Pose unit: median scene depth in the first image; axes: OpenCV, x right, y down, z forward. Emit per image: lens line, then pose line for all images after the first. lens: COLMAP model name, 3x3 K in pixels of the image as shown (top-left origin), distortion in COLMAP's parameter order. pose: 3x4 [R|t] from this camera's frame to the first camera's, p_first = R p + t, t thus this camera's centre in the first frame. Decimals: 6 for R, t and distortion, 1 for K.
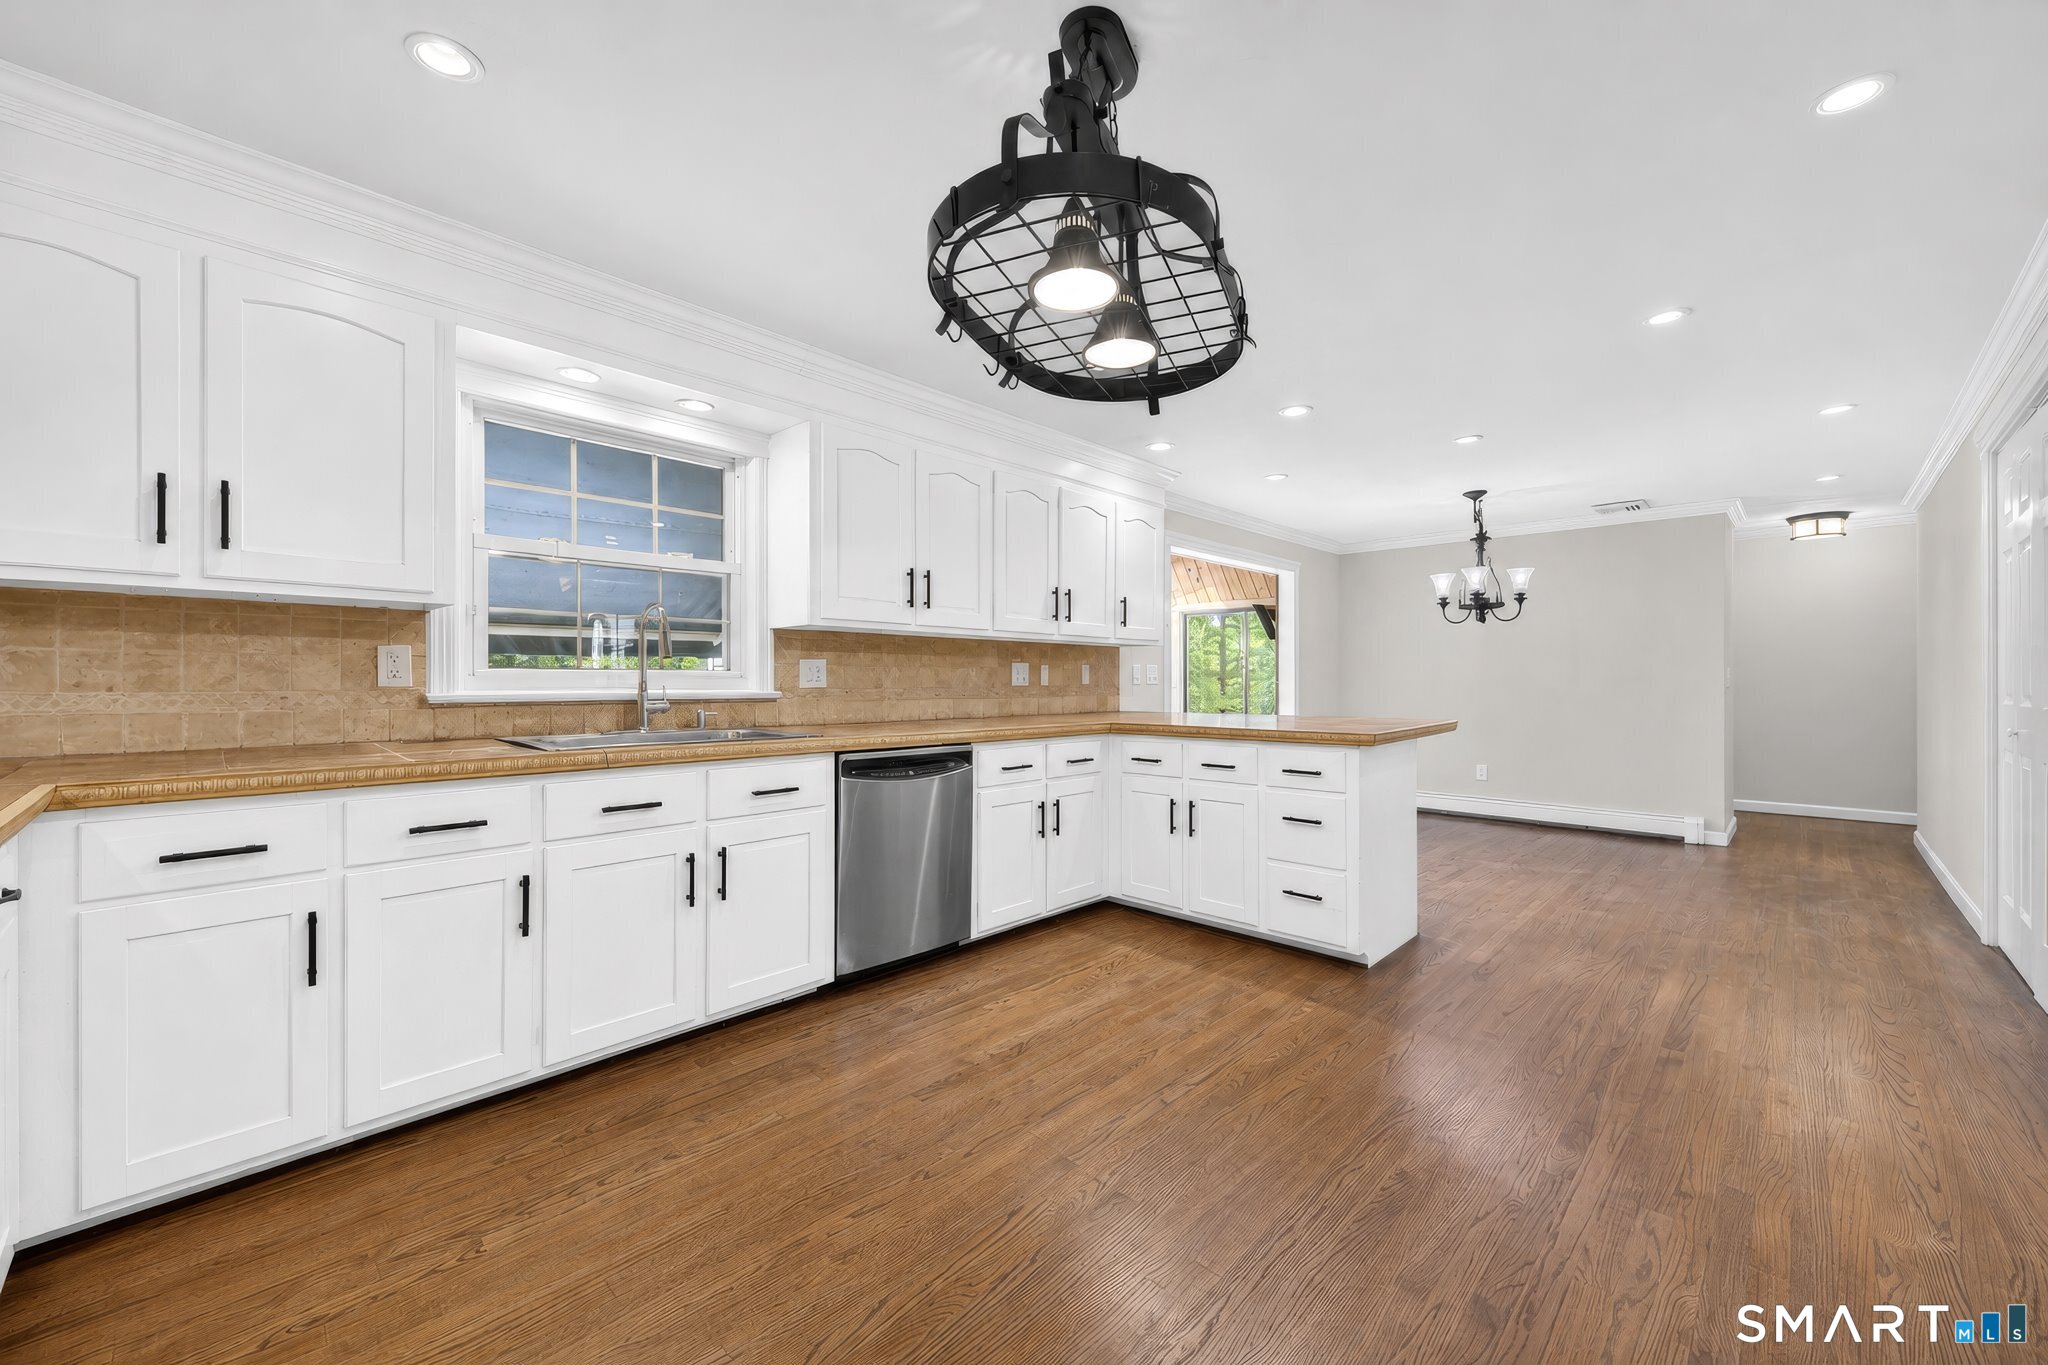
lens RADIAL K [[792.5, 0, 1024.0], [0, 792.5, 682.5], [0, 0, 1]] dist [-0.002513, -0.000203]
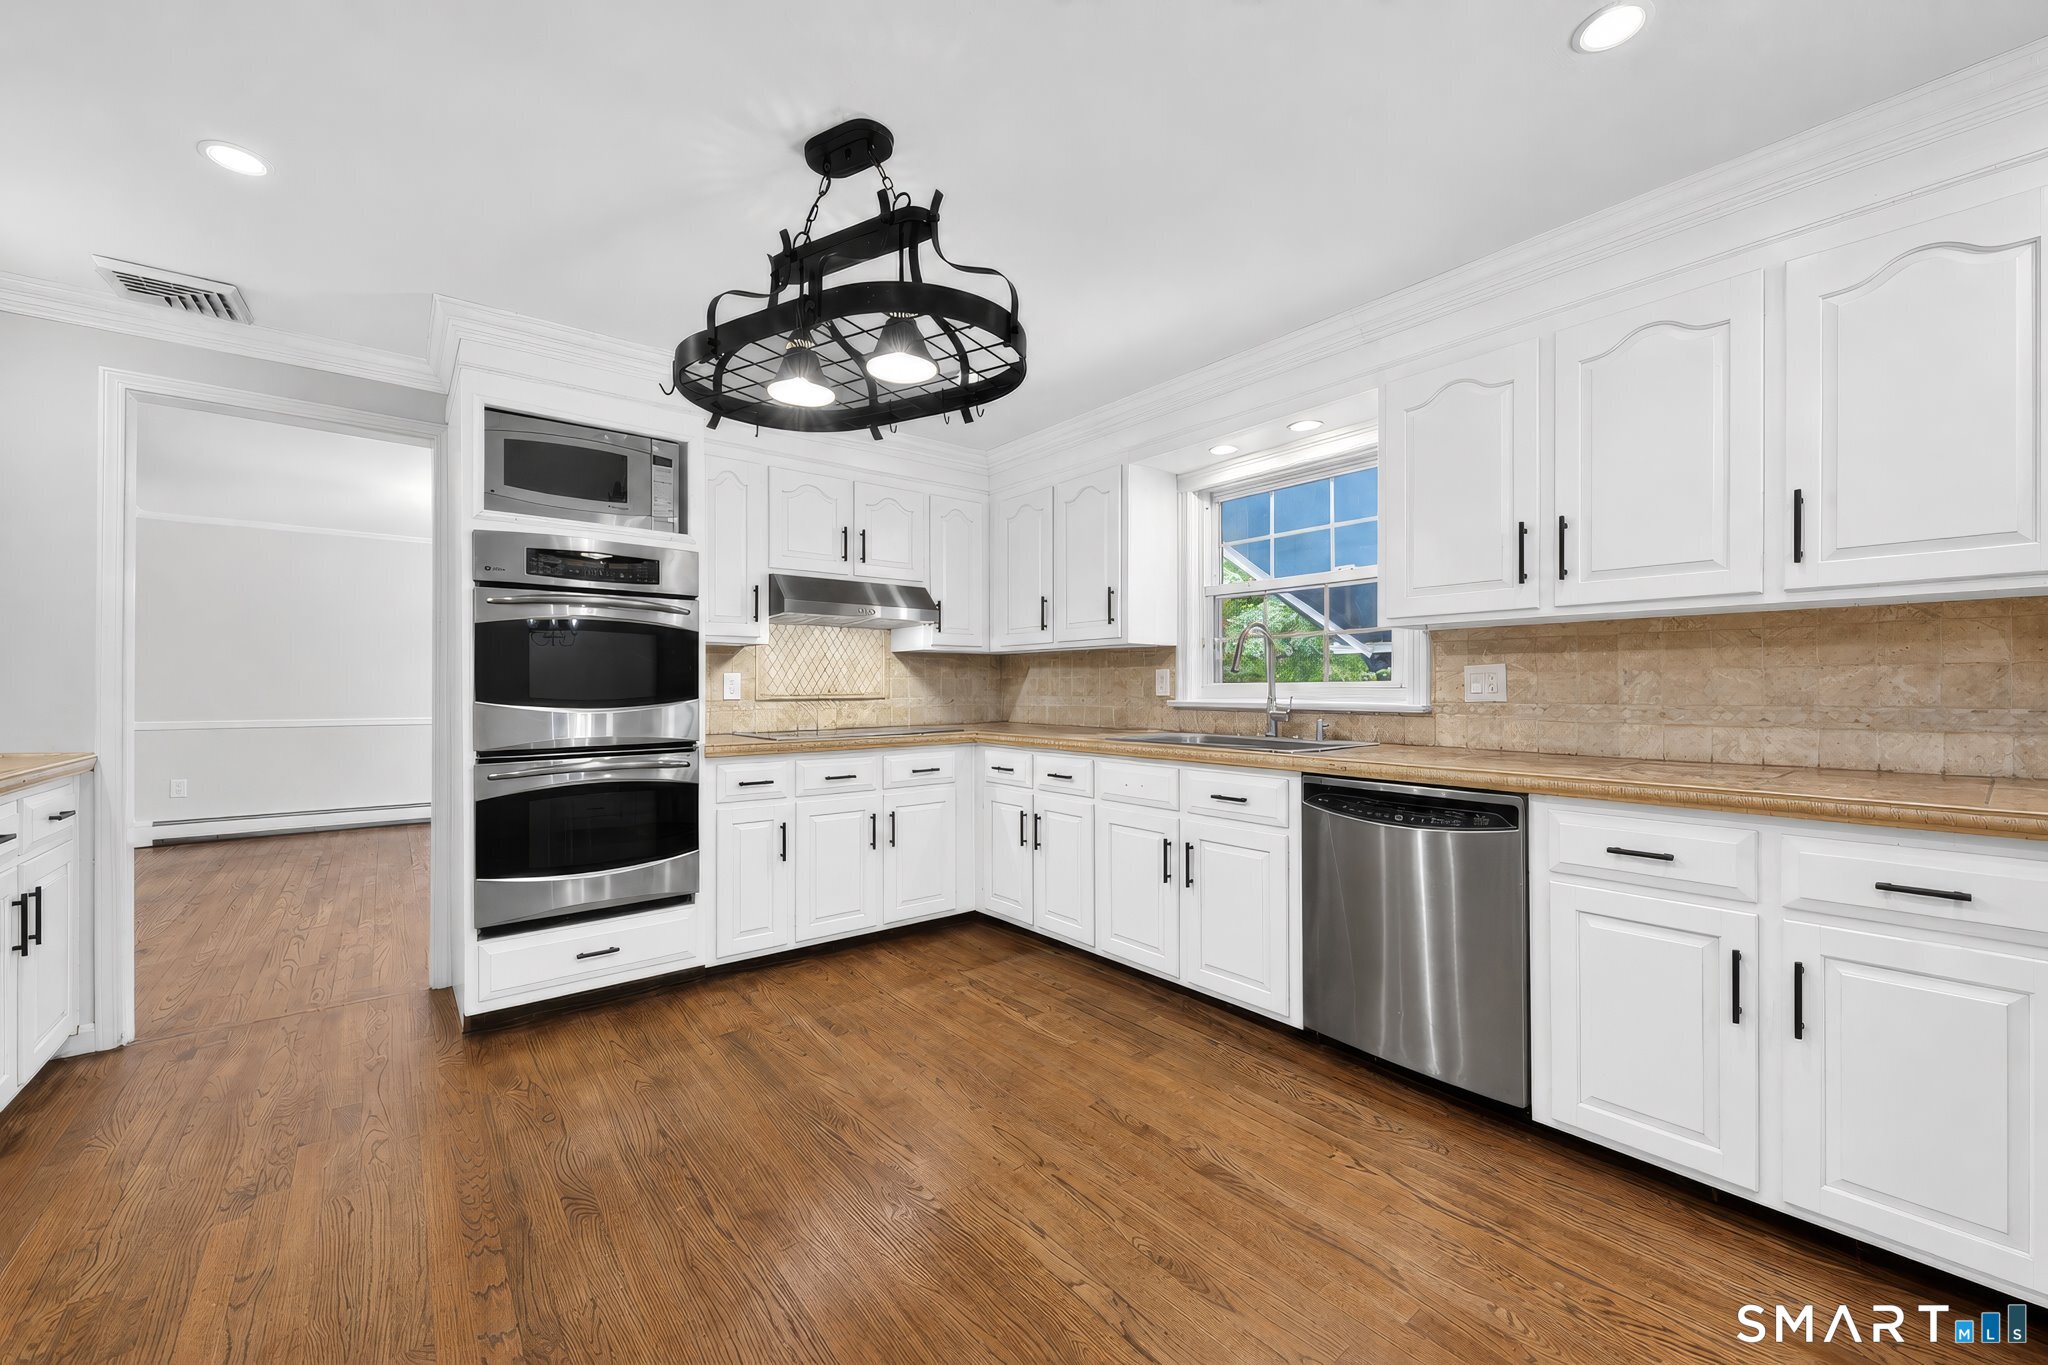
lens RADIAL K [[792.5, 0, 1024.0], [0, 792.5, 682.5], [0, 0, 1]] dist [-0.002513, -0.000203]
pose [[-0.130030, -0.010871, -0.991450, 0.616458], [-0.004360, 0.999936, -0.010392, -0.001861], [0.991500, 0.002971, -0.130070, 0.724690]]
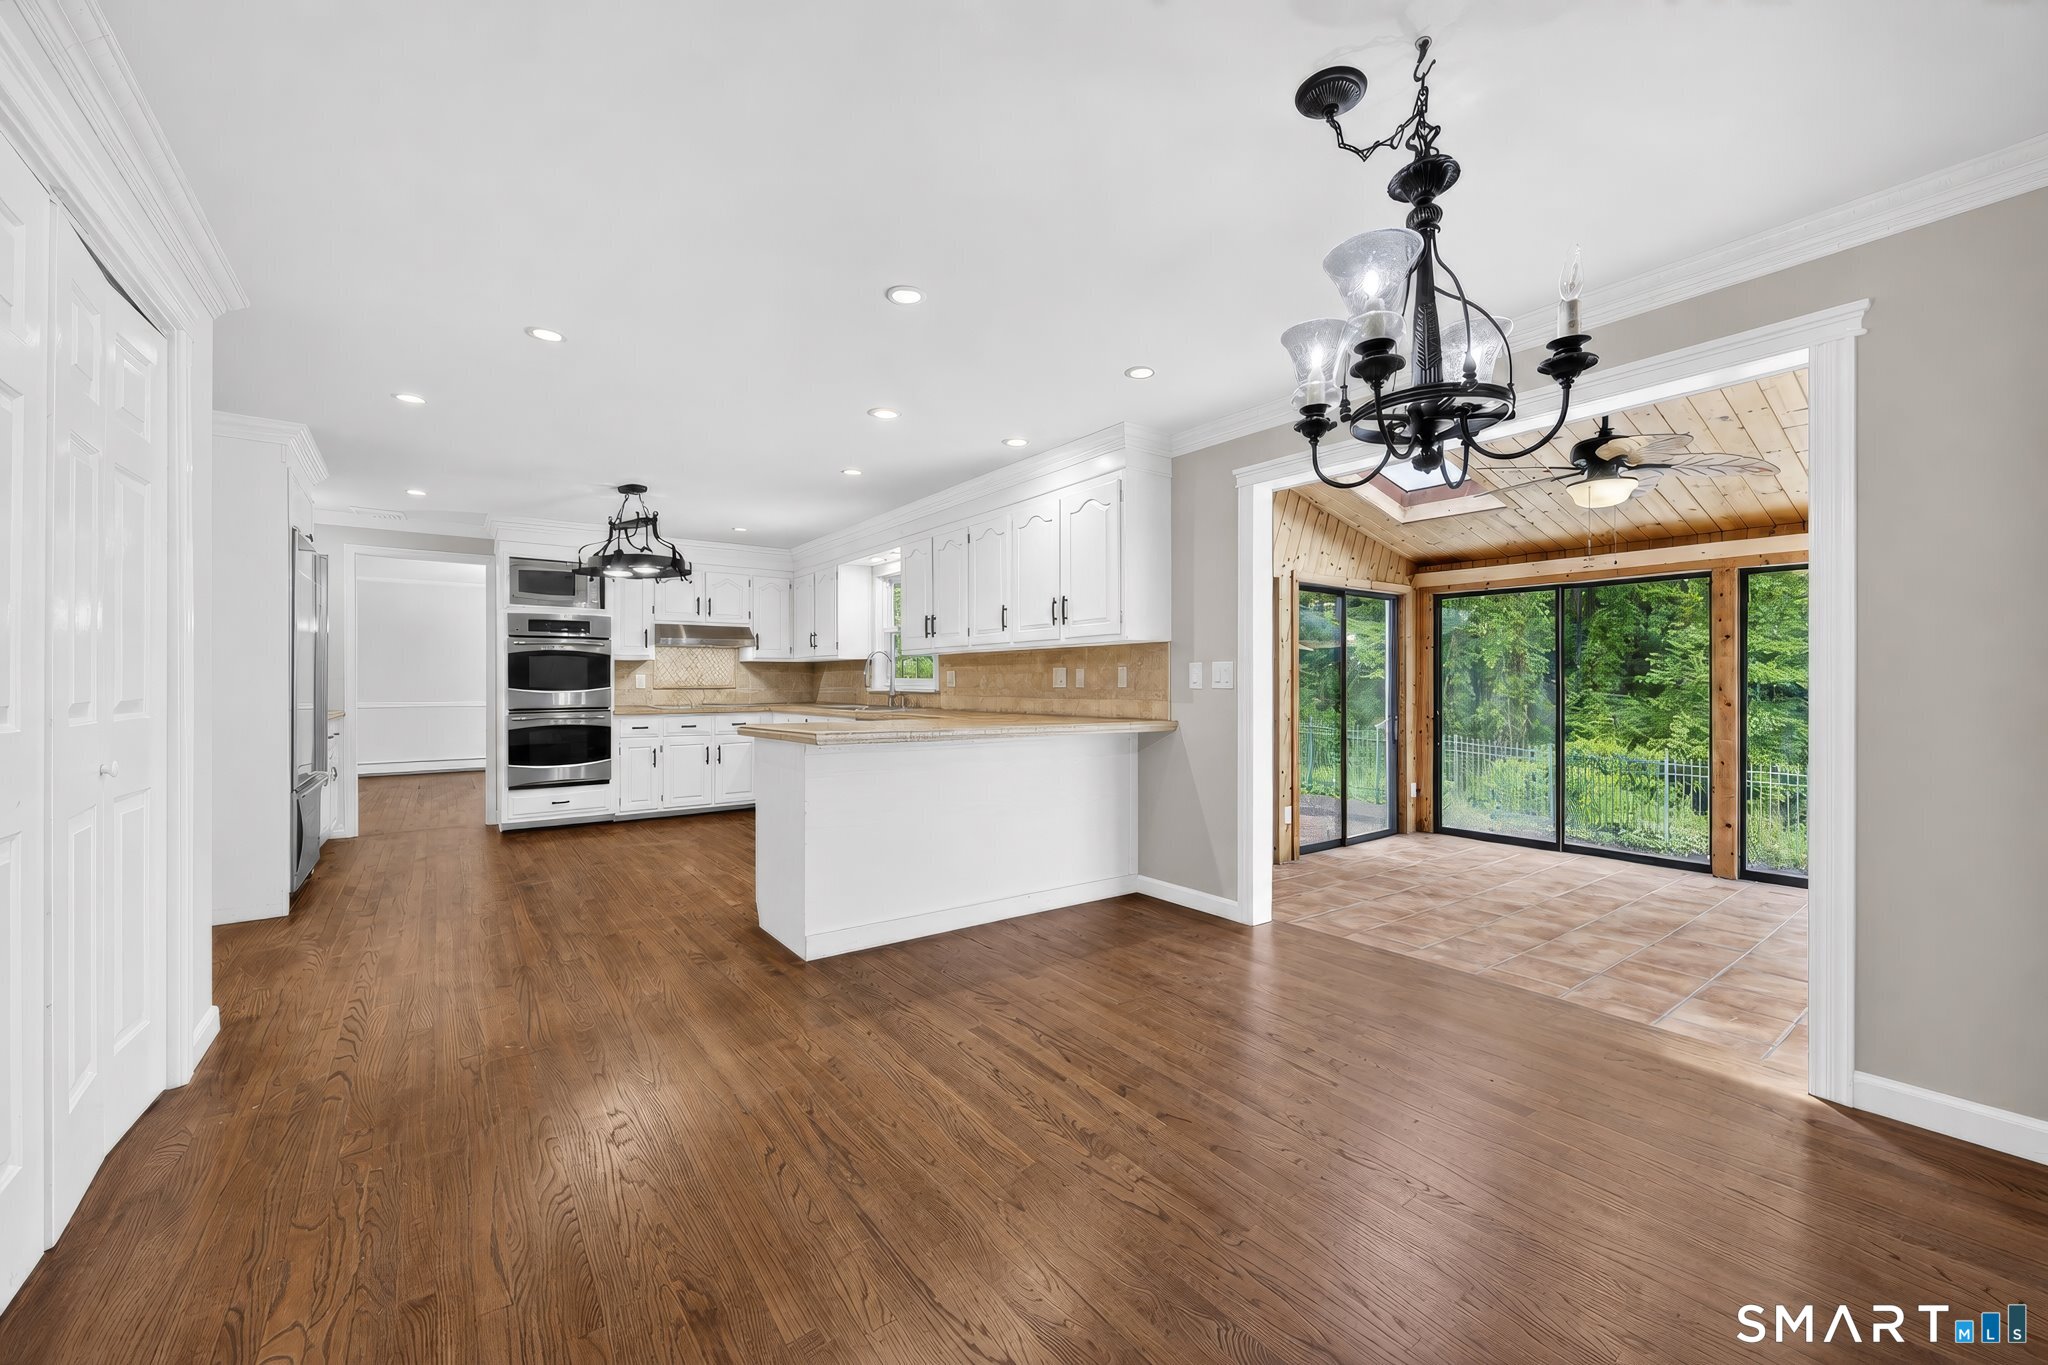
lens RADIAL K [[792.5, 0, 1024.0], [0, 792.5, 682.5], [0, 0, 1]] dist [-0.002513, -0.000203]
pose [[-0.171587, -0.003293, -0.985163, 1.537359], [-0.004318, 0.999987, -0.002590, -0.000104], [0.985159, 0.003809, -0.171599, 1.604829]]
